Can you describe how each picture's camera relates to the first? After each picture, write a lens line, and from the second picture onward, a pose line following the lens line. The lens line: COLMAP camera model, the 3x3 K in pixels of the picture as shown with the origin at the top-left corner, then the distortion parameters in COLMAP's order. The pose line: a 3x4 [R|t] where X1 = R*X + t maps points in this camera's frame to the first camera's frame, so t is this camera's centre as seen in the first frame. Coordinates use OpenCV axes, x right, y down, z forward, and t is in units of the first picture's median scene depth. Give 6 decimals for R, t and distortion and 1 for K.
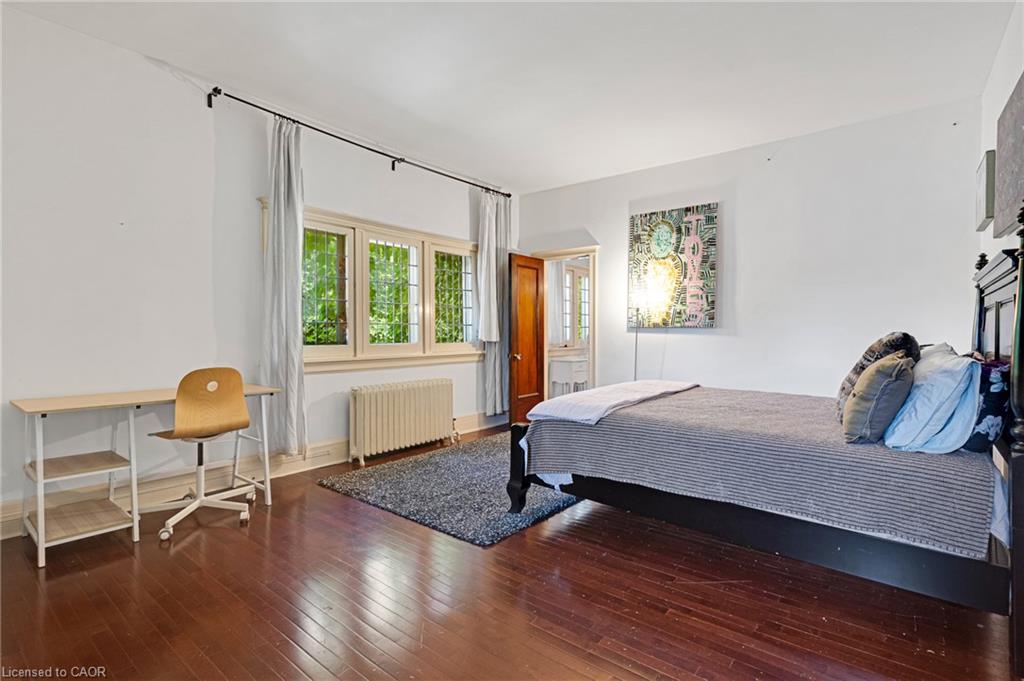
lens RADIAL K [[493.5, 0, 512.1], [0, 493.5, 339.7], [0, 0, 1]] dist [-0.001493, -0.000085]
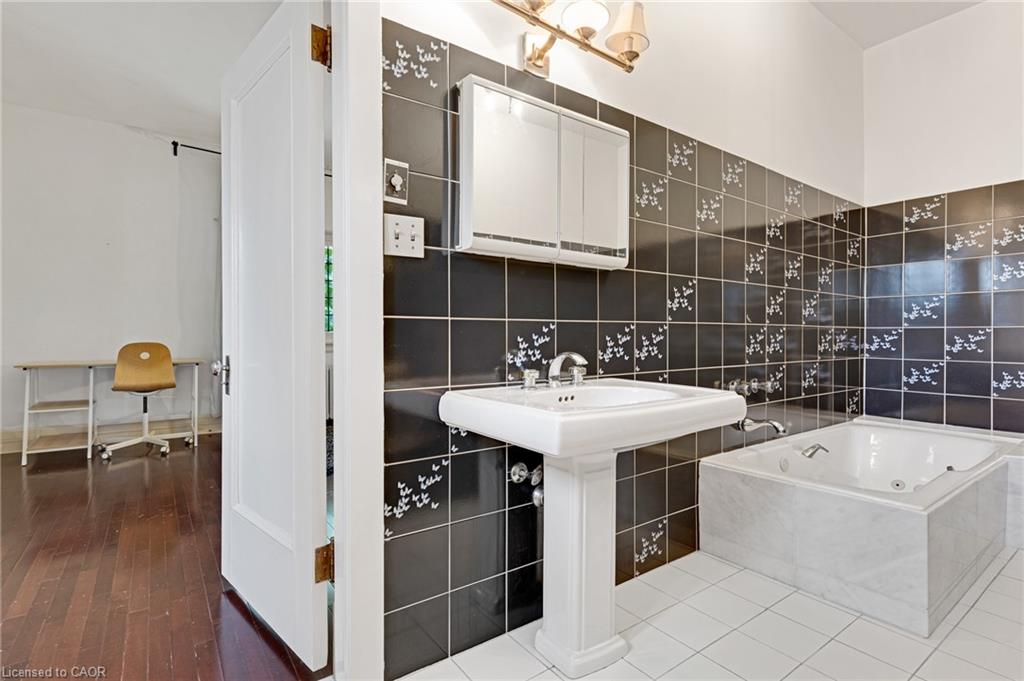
lens RADIAL K [[493.5, 0, 512.1], [0, 493.5, 335.8], [0, 0, 1]] dist [-0.001493, -0.000085]
pose [[0.966578, 0.003917, -0.256343, 0.780037], [-0.006052, 0.999953, -0.007541, 0.041413], [0.256302, 0.008841, 0.966556, -0.099040]]
